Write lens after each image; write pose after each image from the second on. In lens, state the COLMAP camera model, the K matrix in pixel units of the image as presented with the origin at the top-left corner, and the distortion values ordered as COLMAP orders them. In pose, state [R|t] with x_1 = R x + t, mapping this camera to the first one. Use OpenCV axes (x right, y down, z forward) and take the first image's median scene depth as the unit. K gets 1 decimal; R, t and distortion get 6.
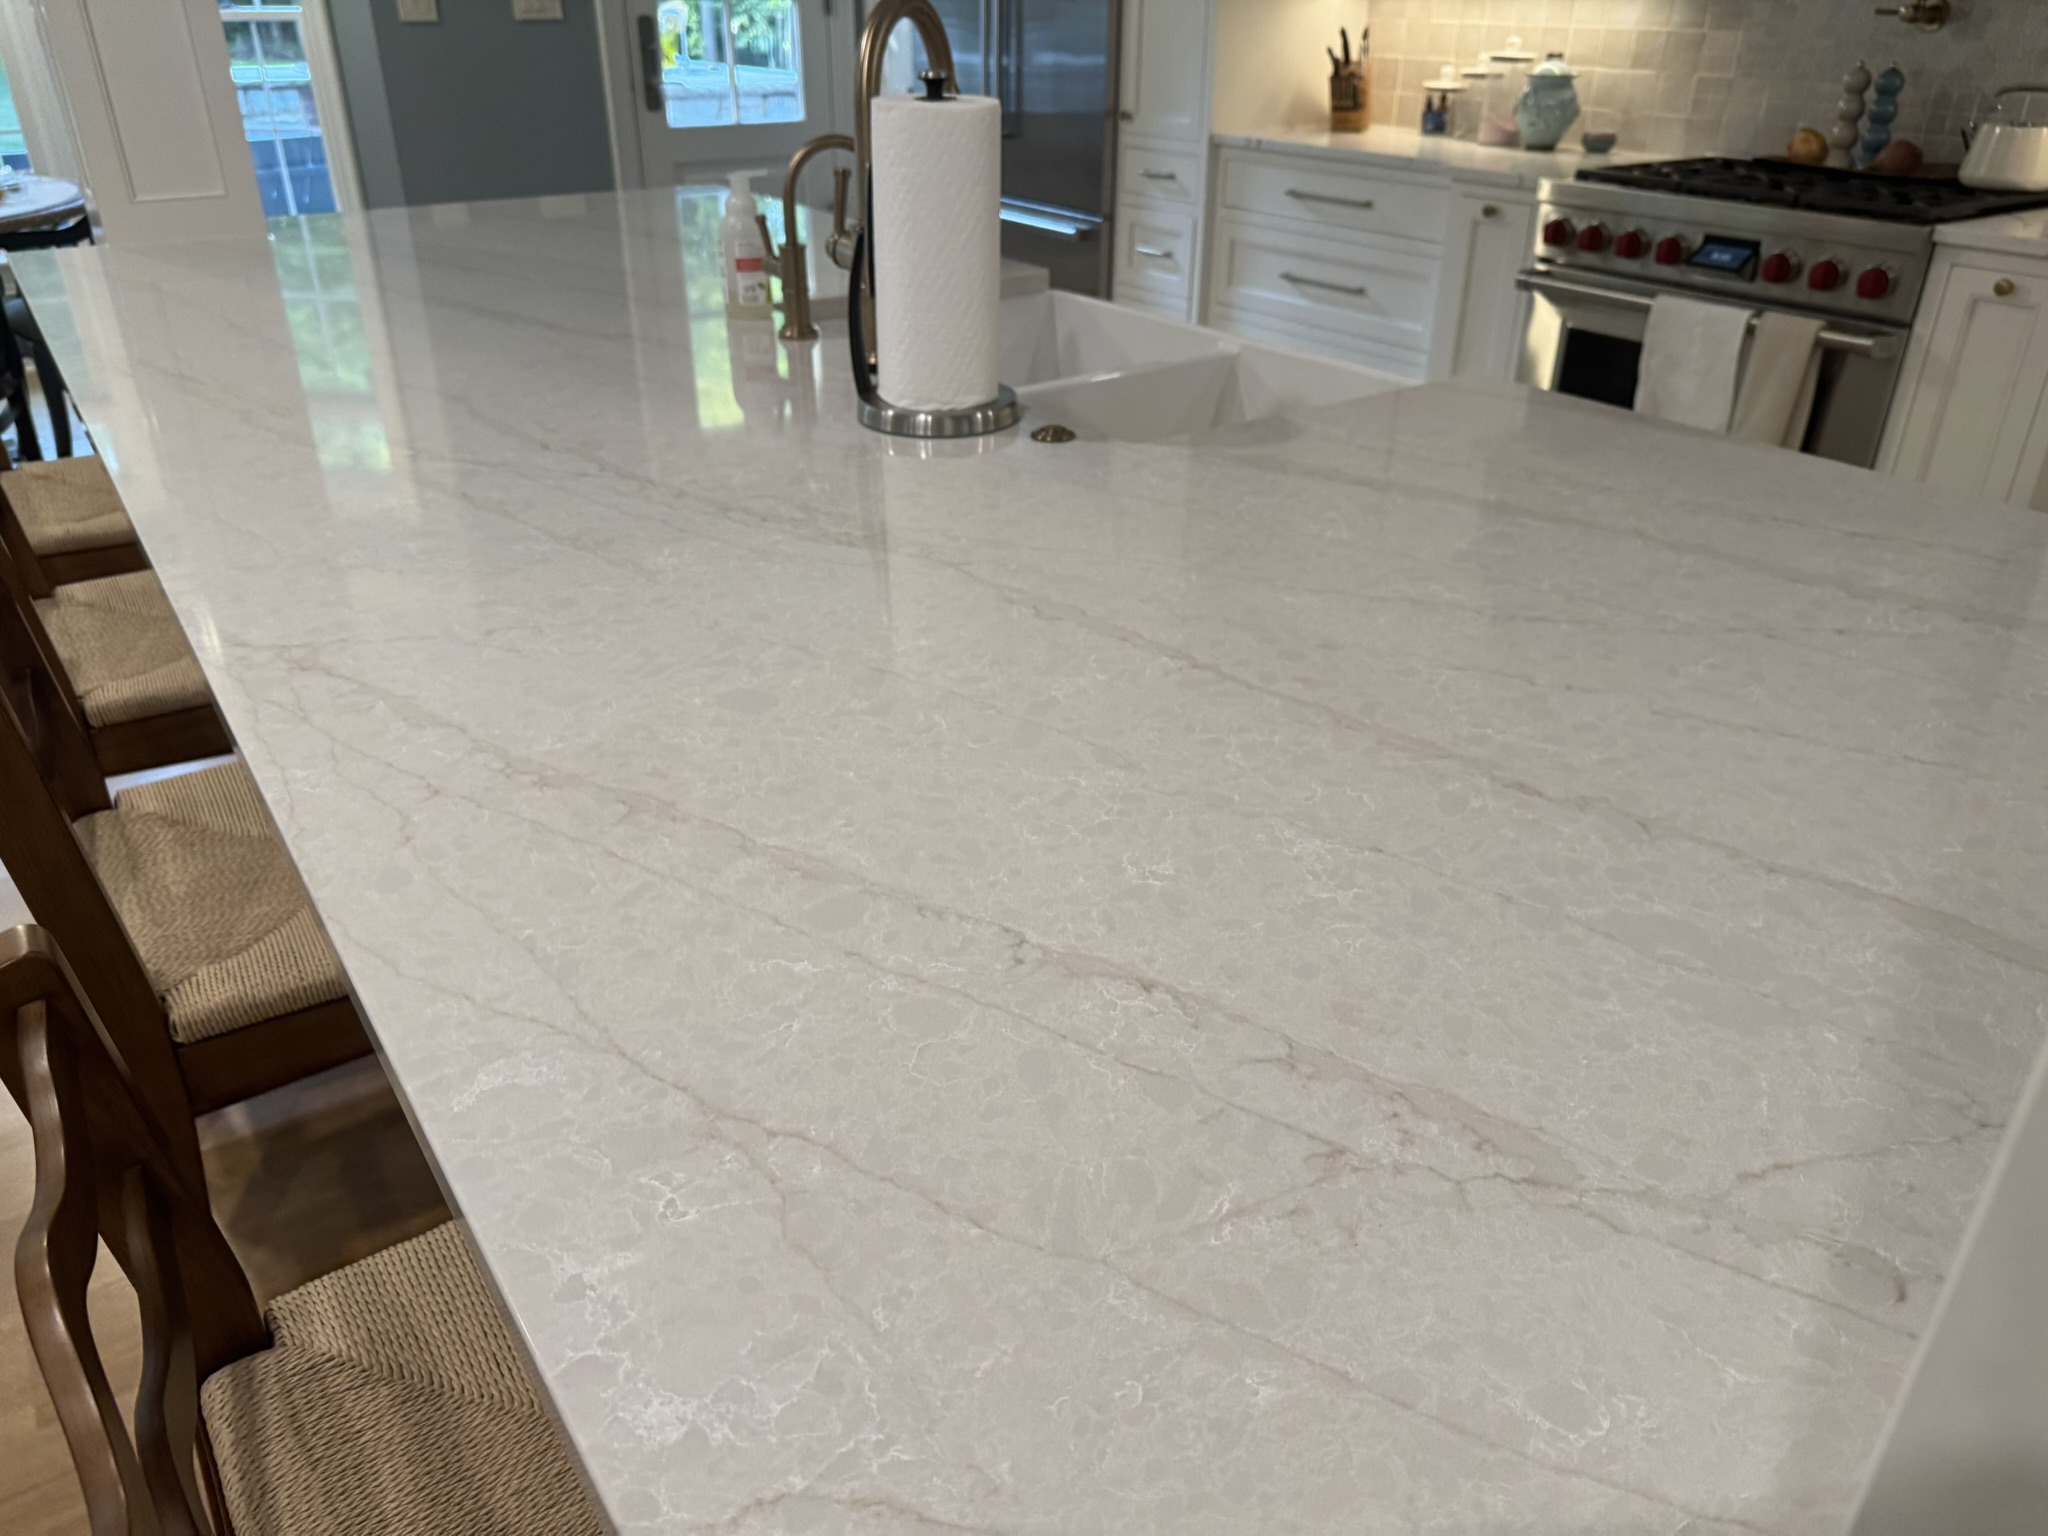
lens RADIAL K [[1467.0, 0, 1024.0], [0, 1467.0, 768.0], [0, 0, 1]] dist [0.005989, -0.016379]
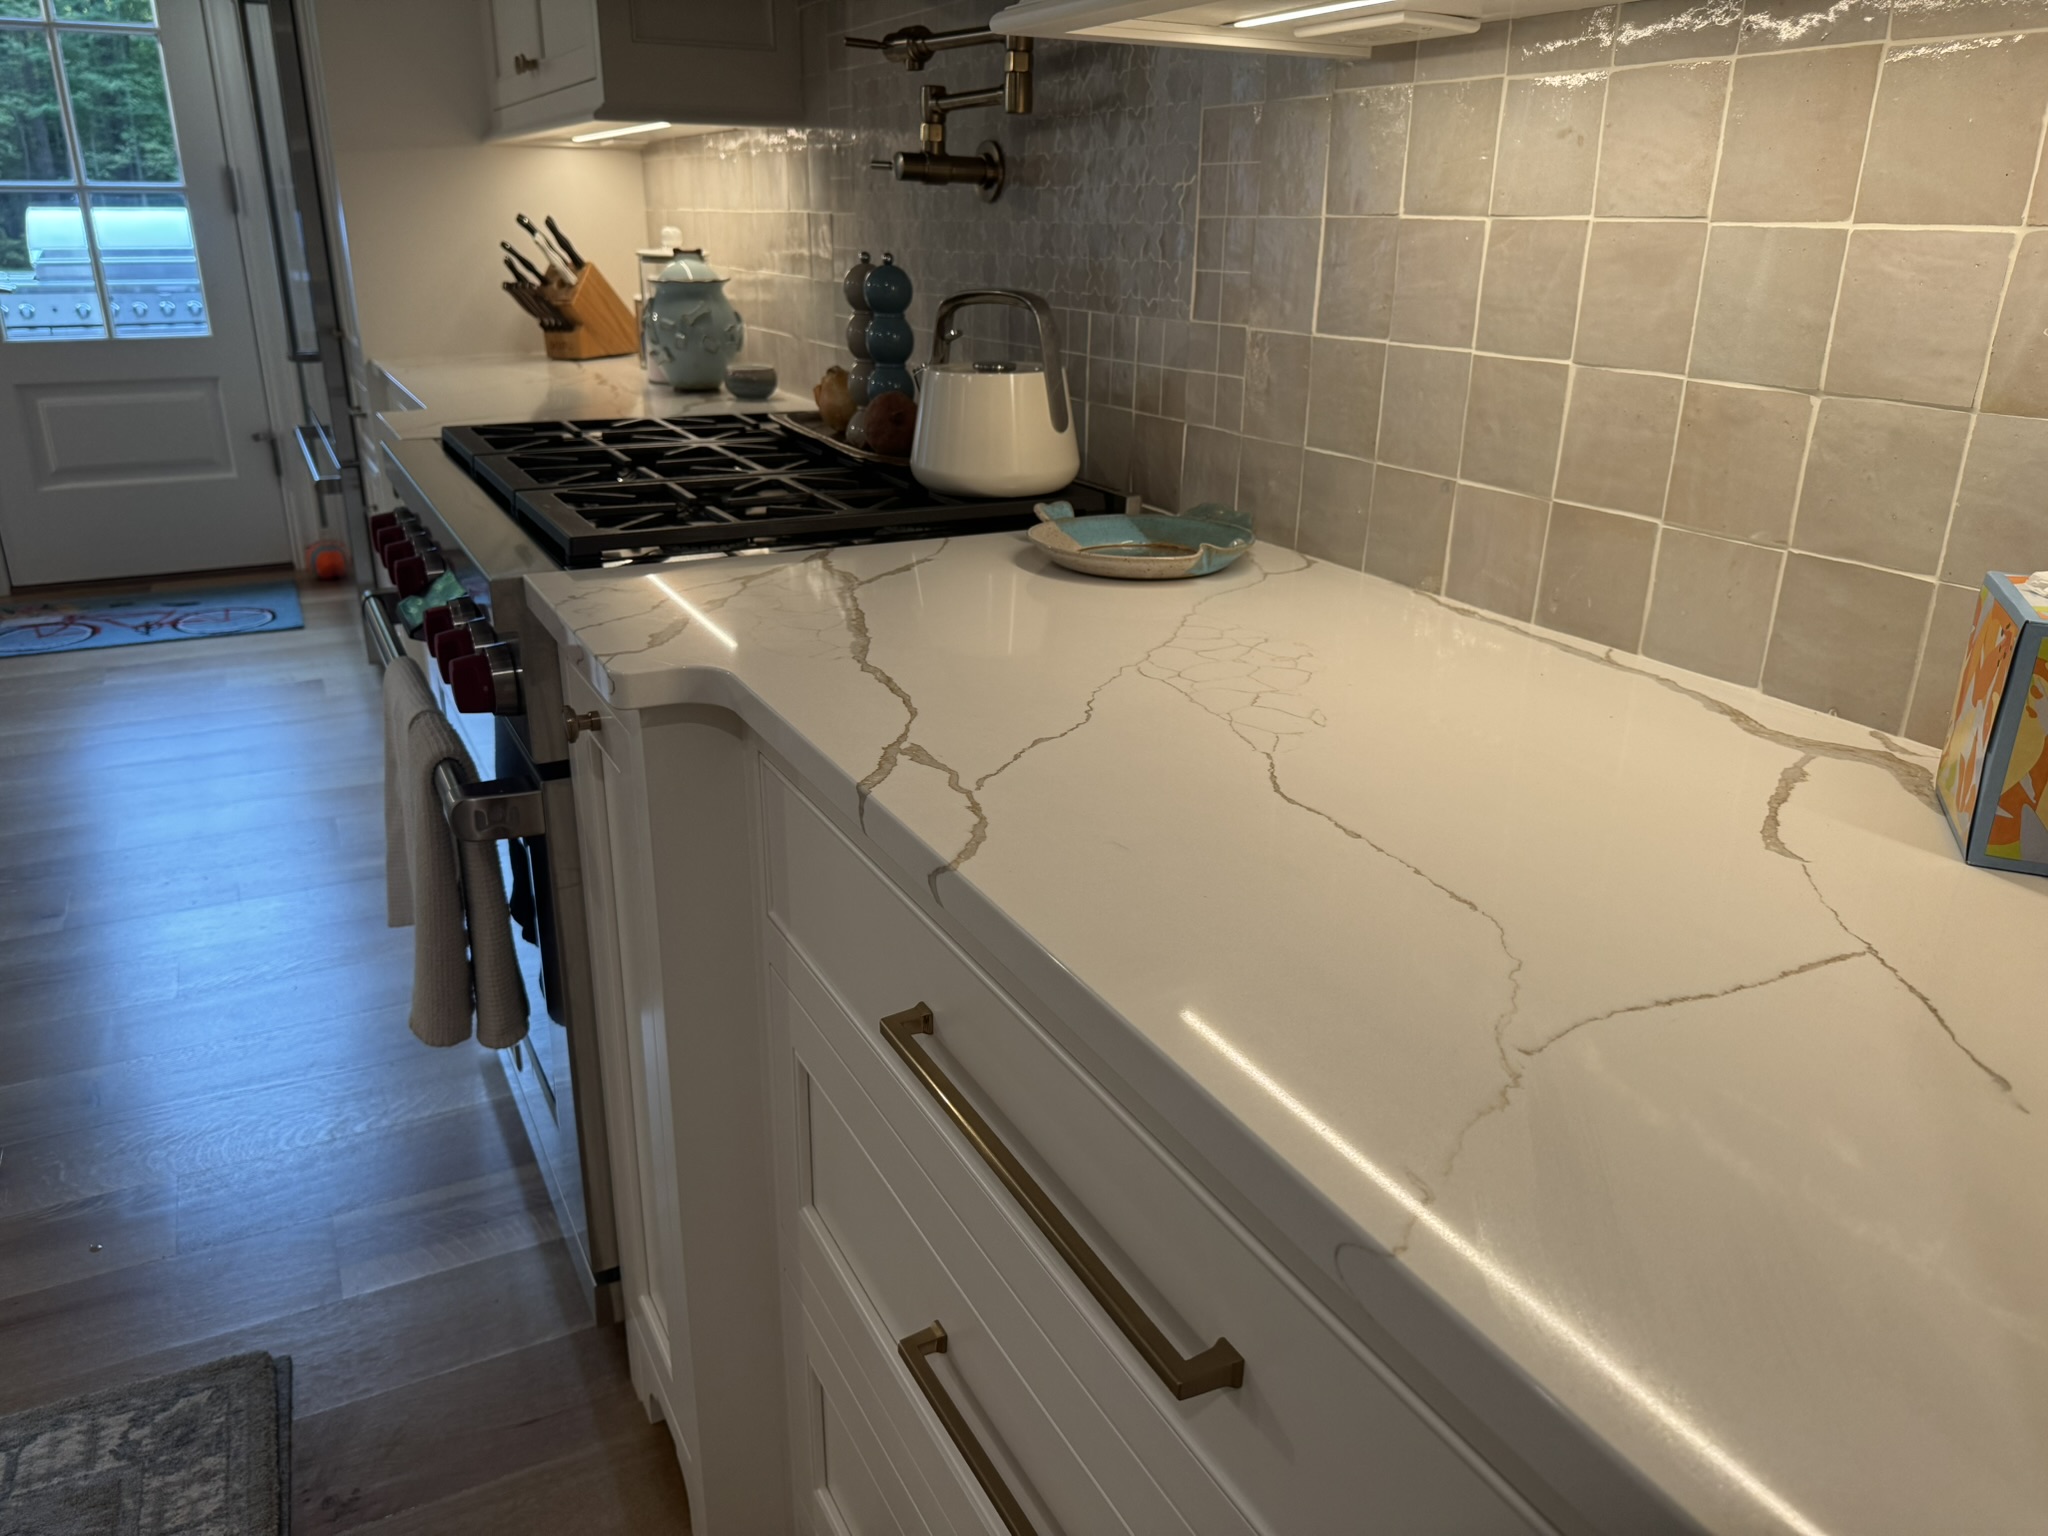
lens RADIAL K [[1489.9, 0, 996.7], [0, 1489.9, 751.5], [0, 0, 1]] dist [0.006920, -0.009063]
pose [[0.990527, 0.048010, -0.128655, 0.693916], [-0.066137, 0.987861, -0.140559, -0.216380], [0.120345, 0.147736, 0.981678, 0.471902]]
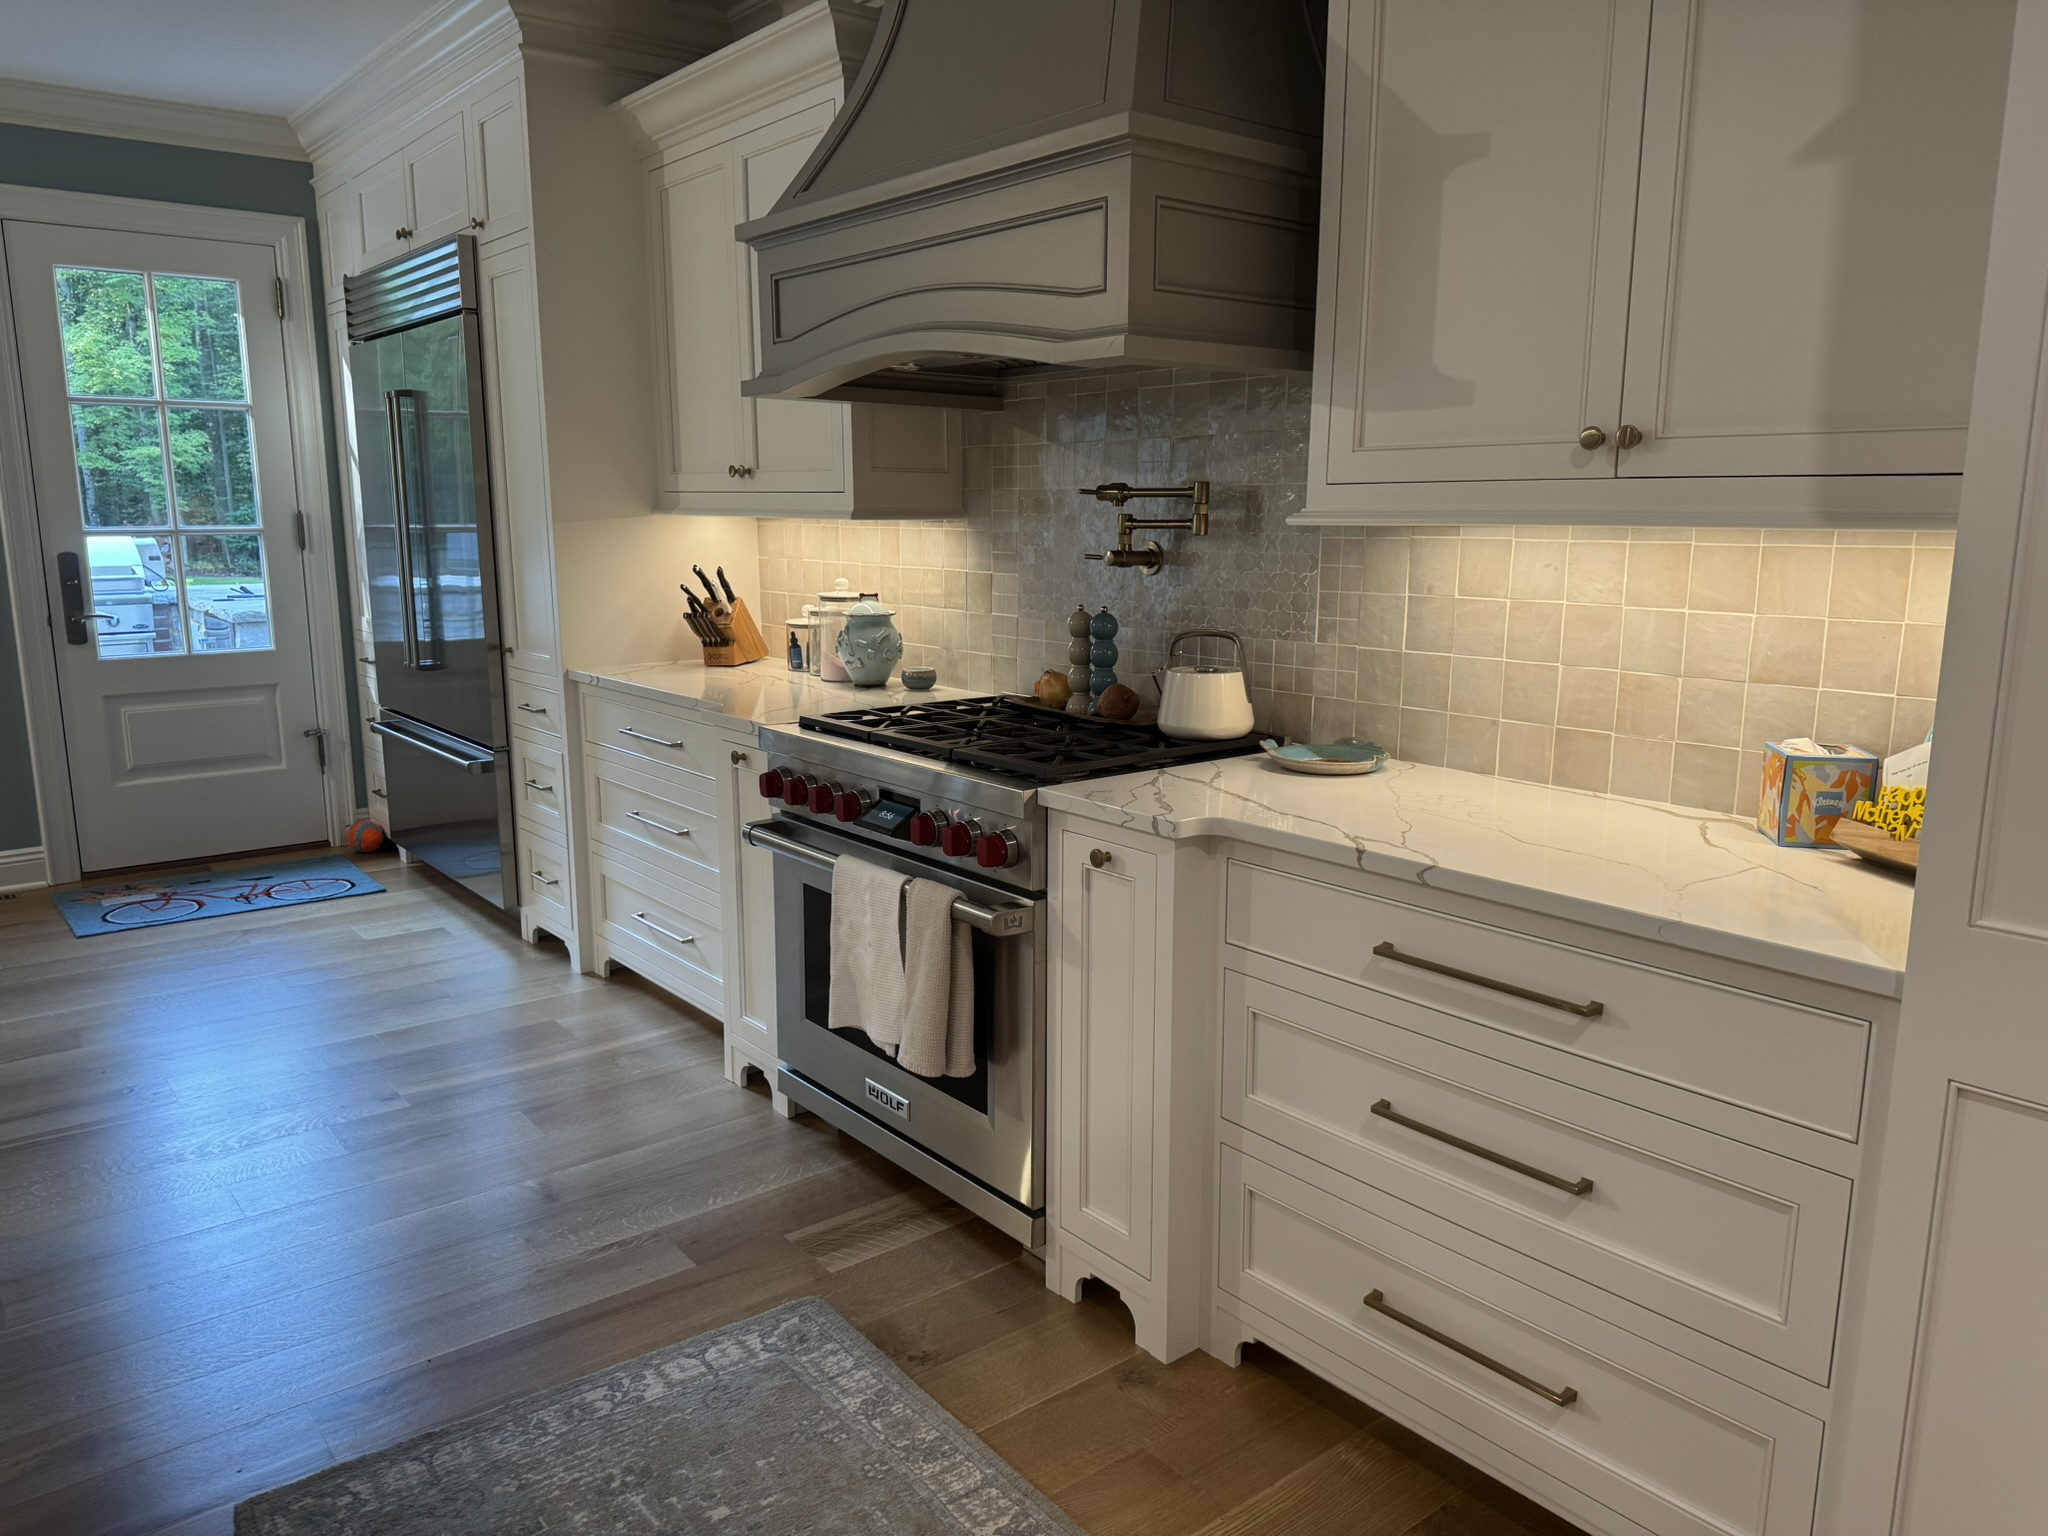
lens RADIAL K [[1435.0, 0, 1024.8], [0, 1435.0, 776.3], [0, 0, 1]] dist [0.164571, -0.304265]
pose [[0.997535, -0.015509, 0.068432, 0.466011], [0.035559, 0.952491, -0.302484, -0.099580], [-0.060490, 0.304172, 0.950695, 0.157578]]
